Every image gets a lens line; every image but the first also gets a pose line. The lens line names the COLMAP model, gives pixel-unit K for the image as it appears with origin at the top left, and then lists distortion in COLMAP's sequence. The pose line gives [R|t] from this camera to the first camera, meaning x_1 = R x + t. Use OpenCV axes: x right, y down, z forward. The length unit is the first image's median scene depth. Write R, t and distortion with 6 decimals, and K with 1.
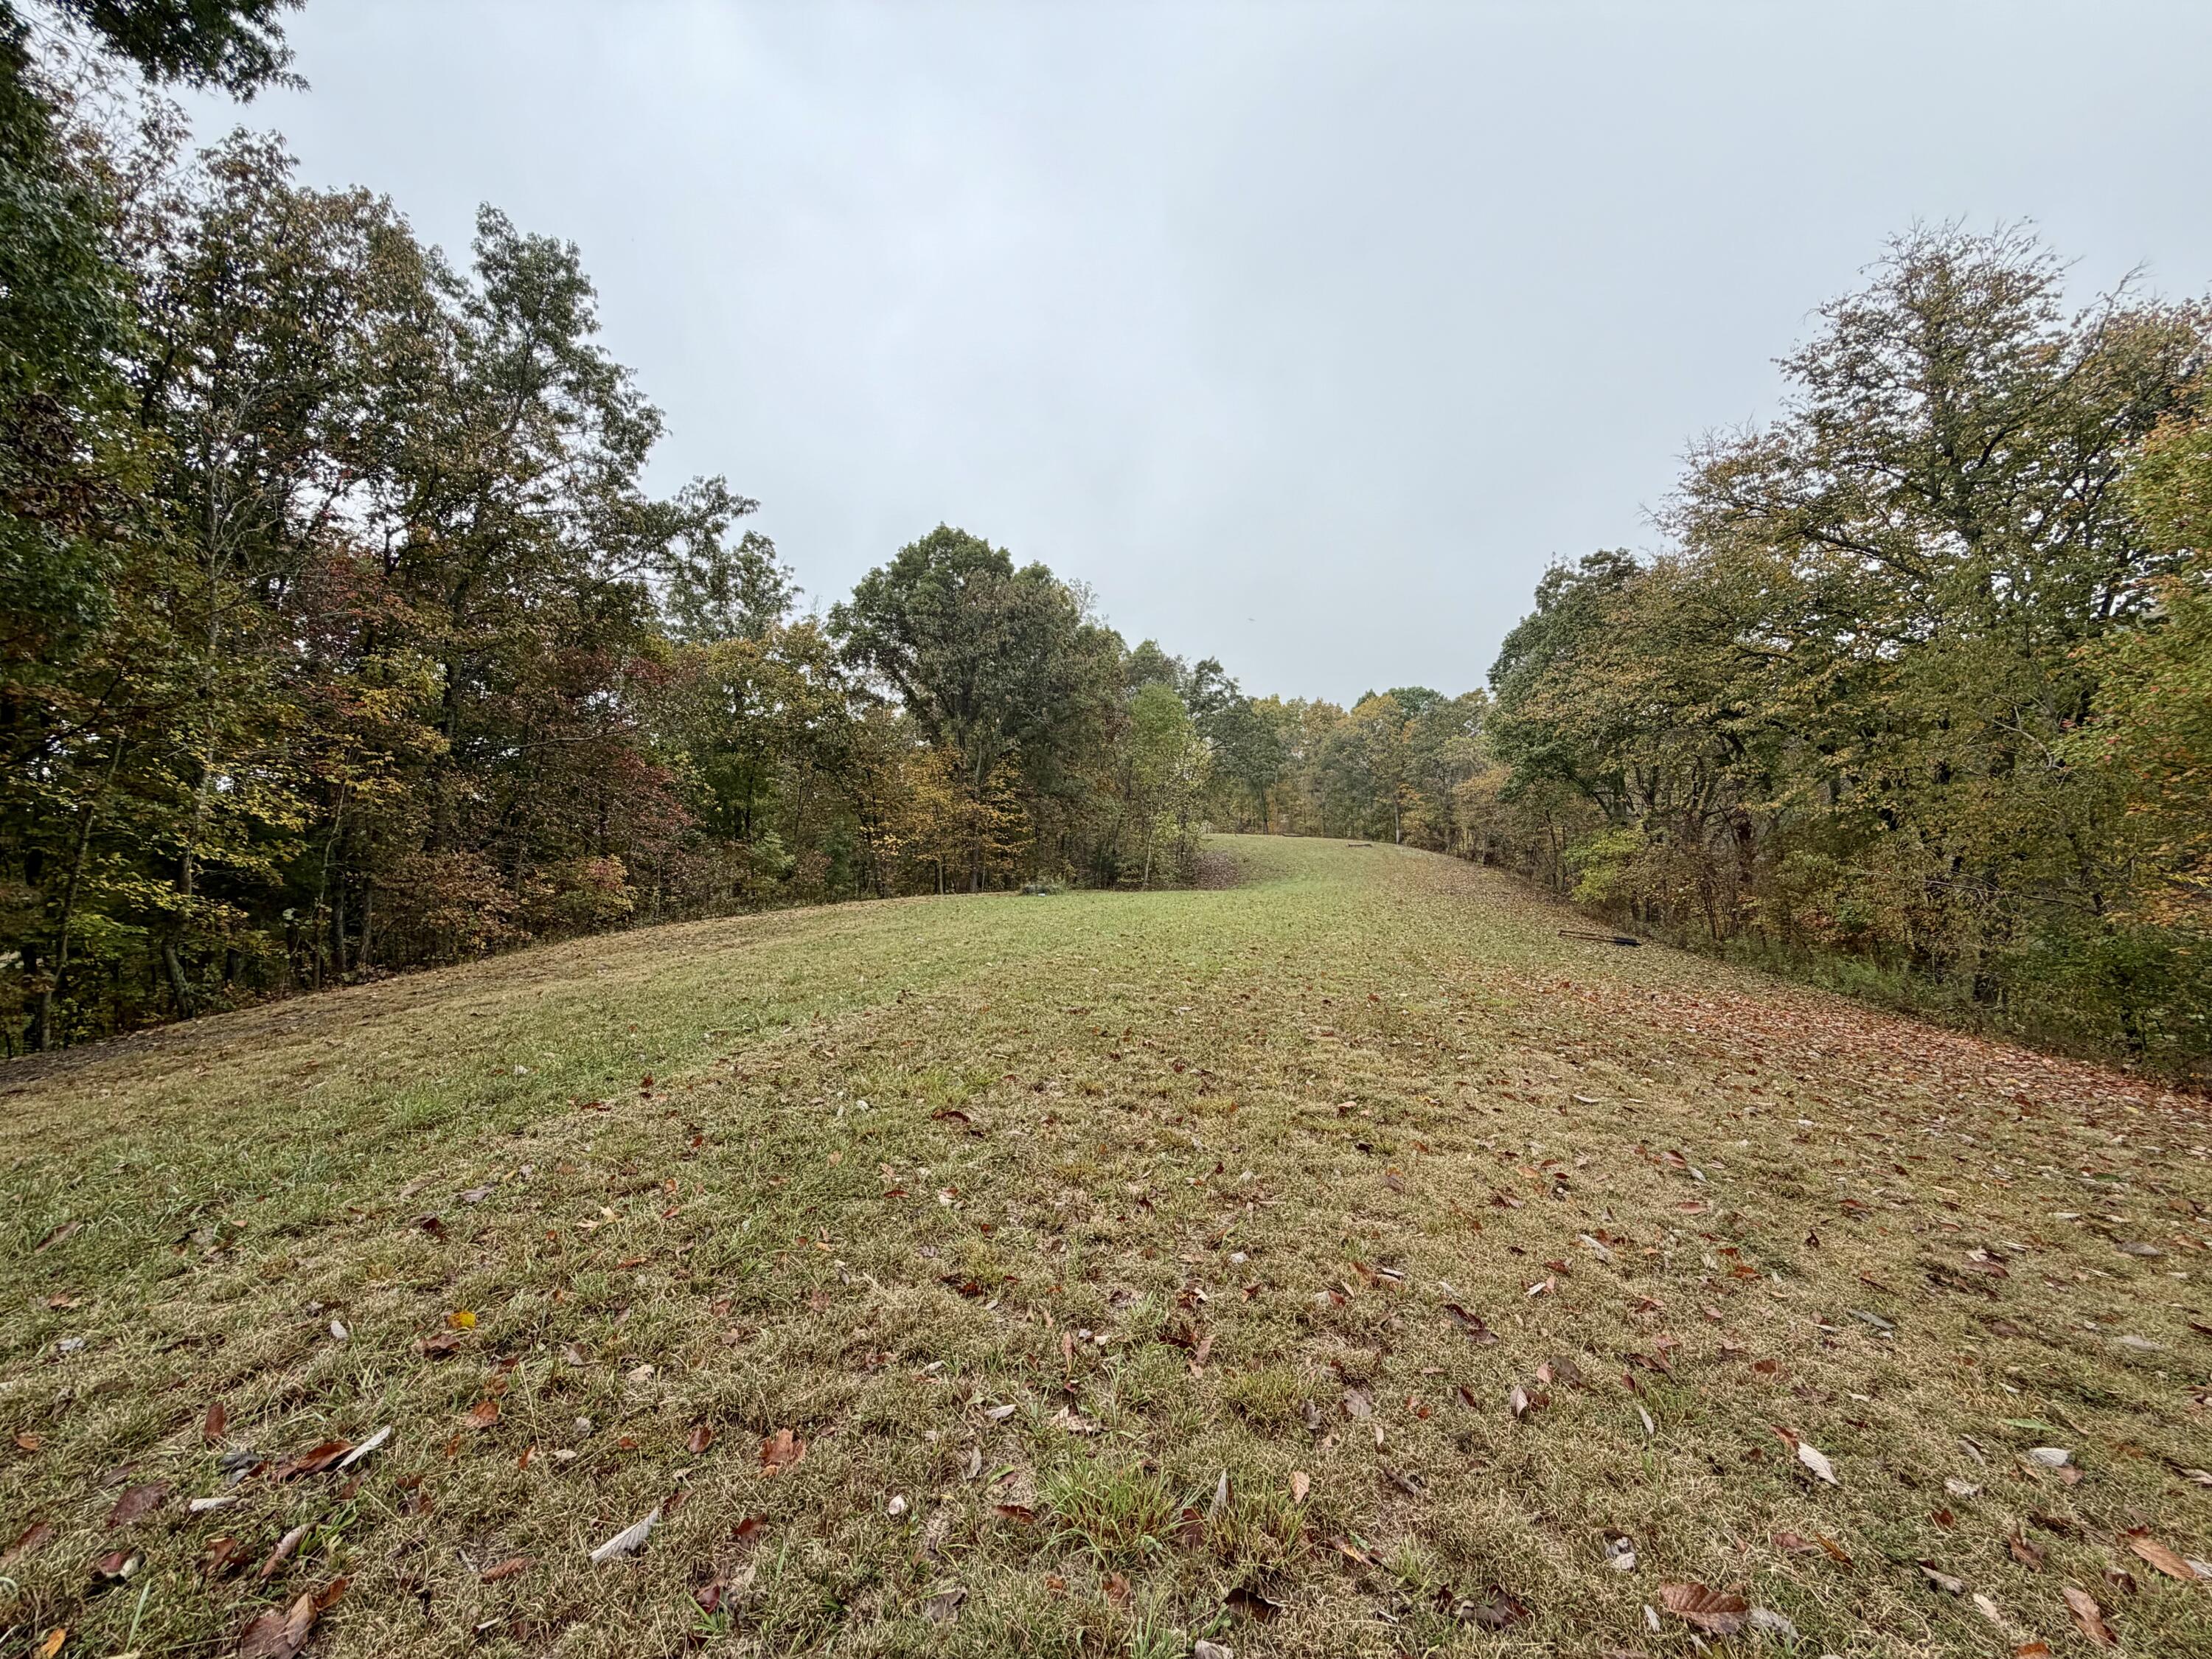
lens RADIAL K [[889.7, 0, 1105.0], [0, 889.7, 832.9], [0, 0, 1]] dist [0.000190, 0.000203]
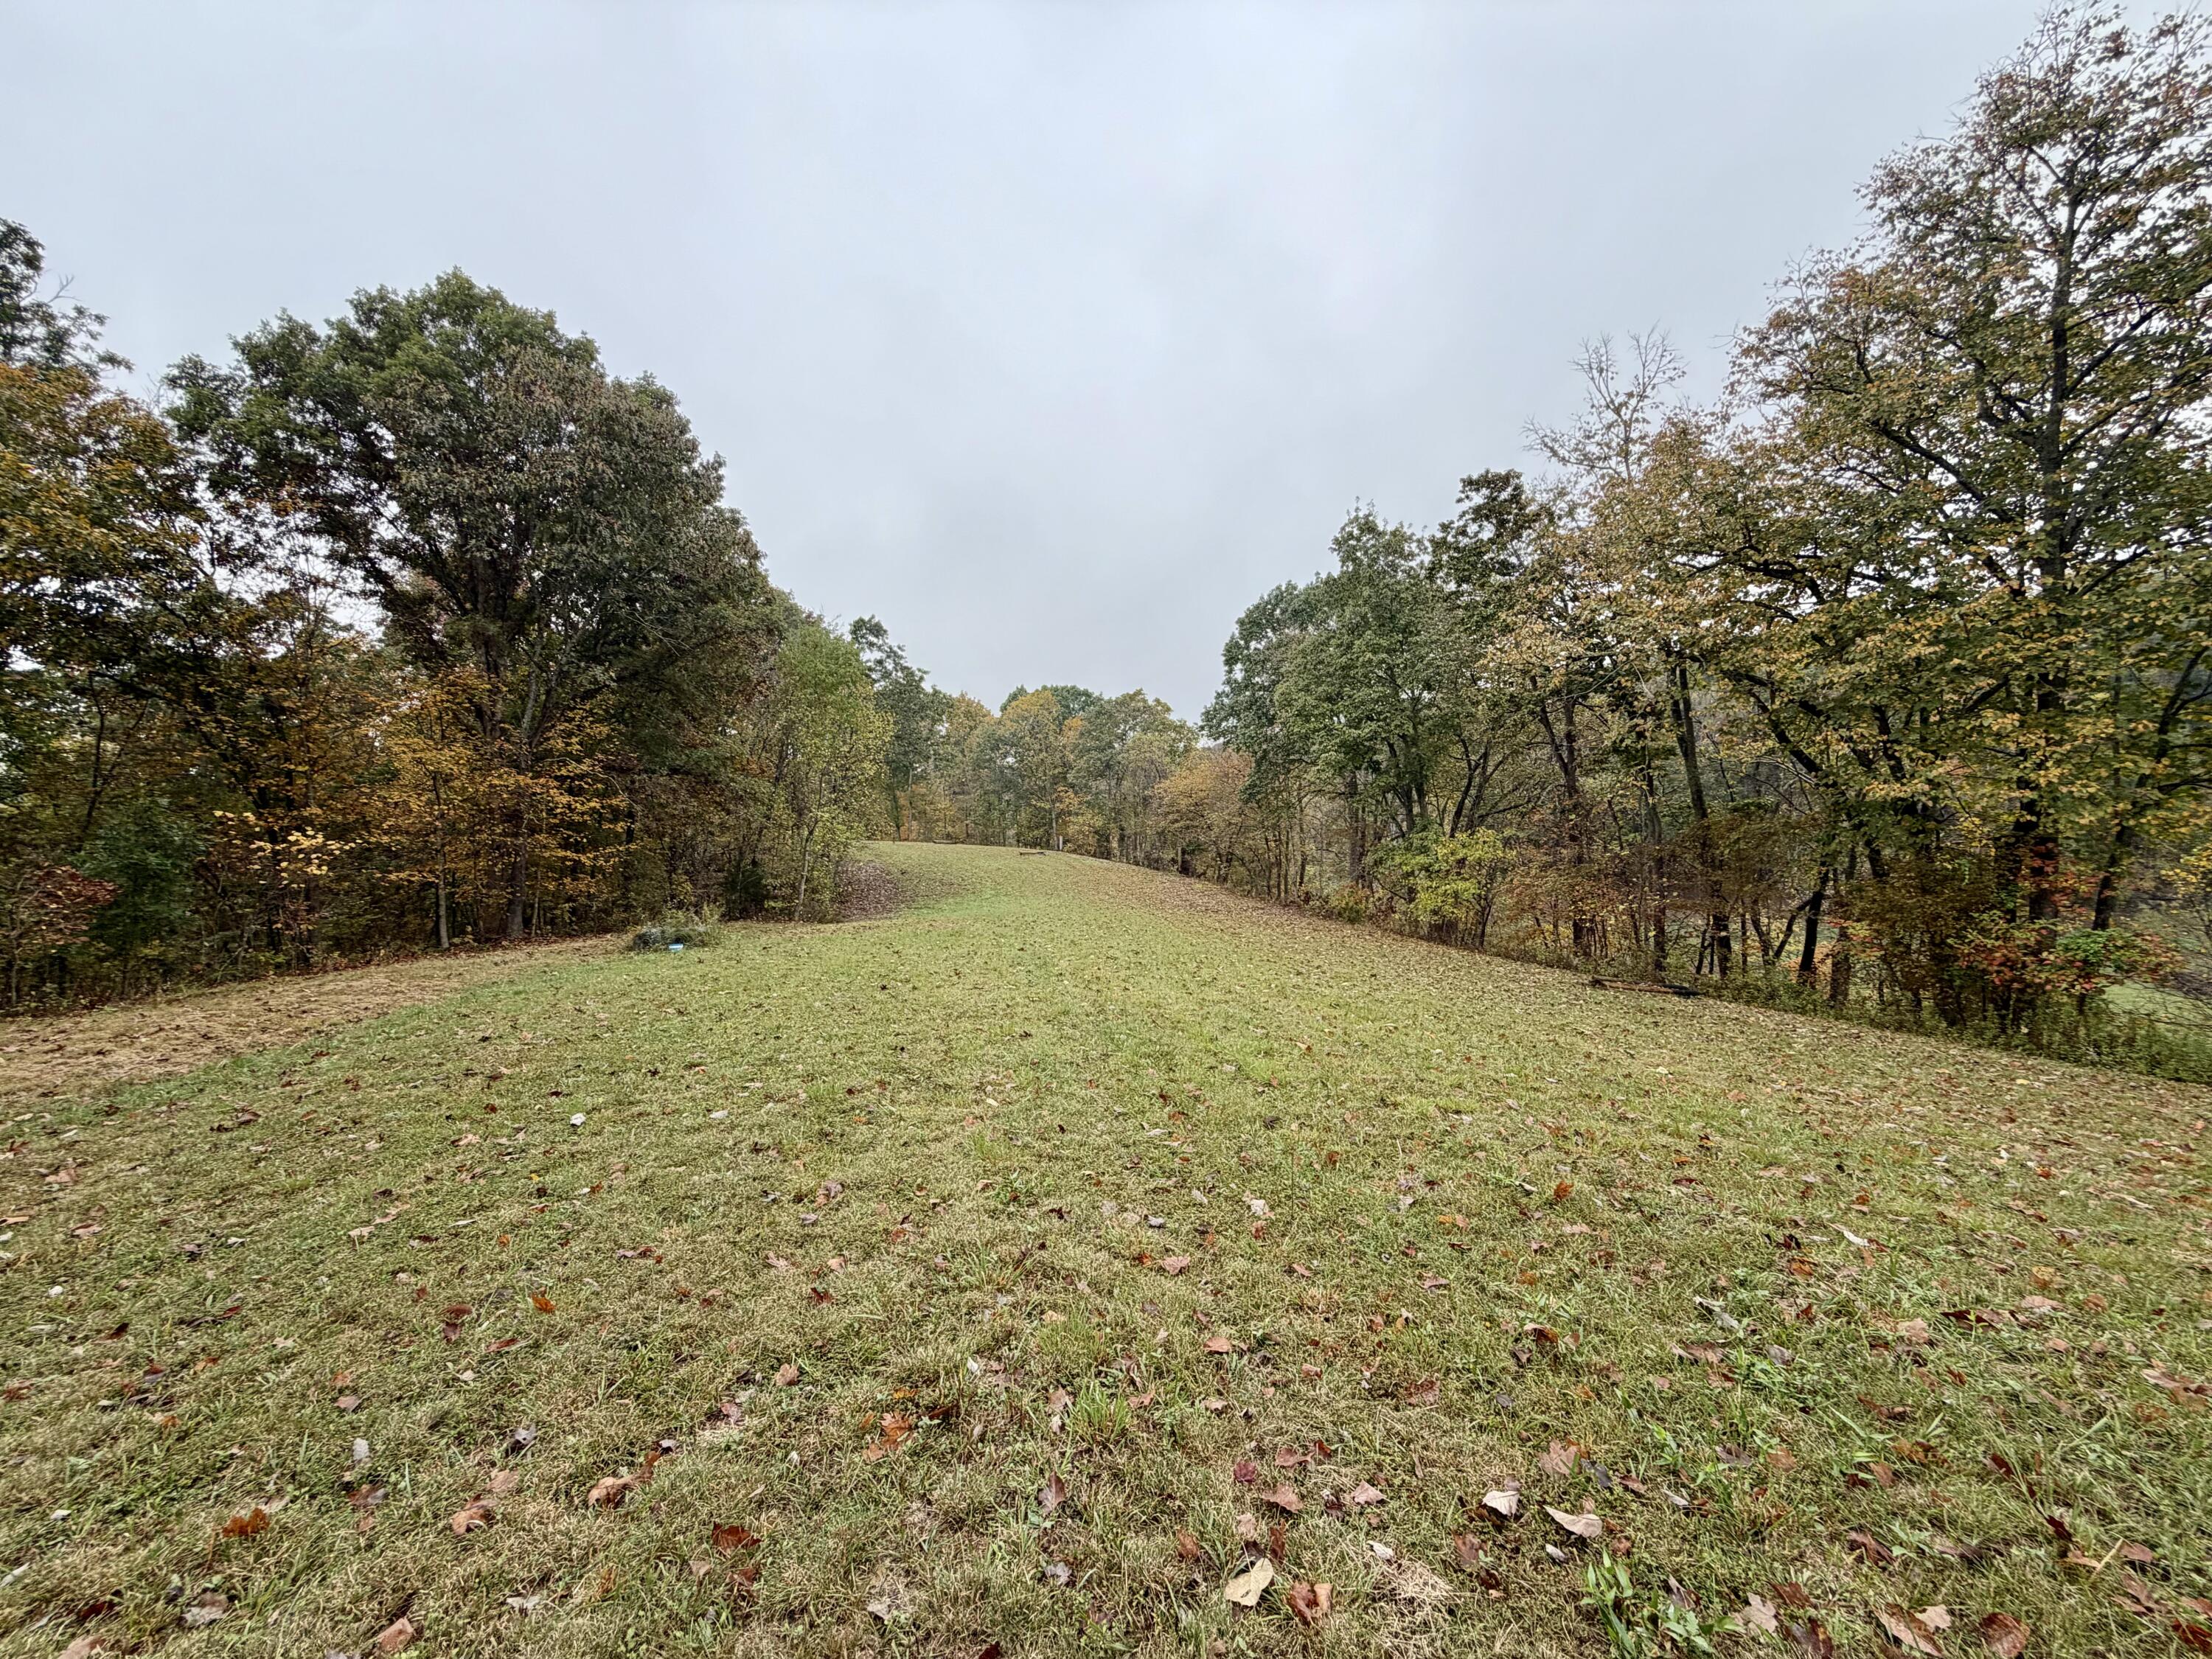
lens RADIAL K [[889.7, 0, 1108.6], [0, 889.7, 823.5], [0, 0, 1]] dist [0.000190, 0.000203]
pose [[0.899841, 0.010774, 0.436084, -0.050843], [-0.001651, 0.999772, -0.021295, 0.005449], [-0.436214, 0.018443, 0.899654, 0.301981]]
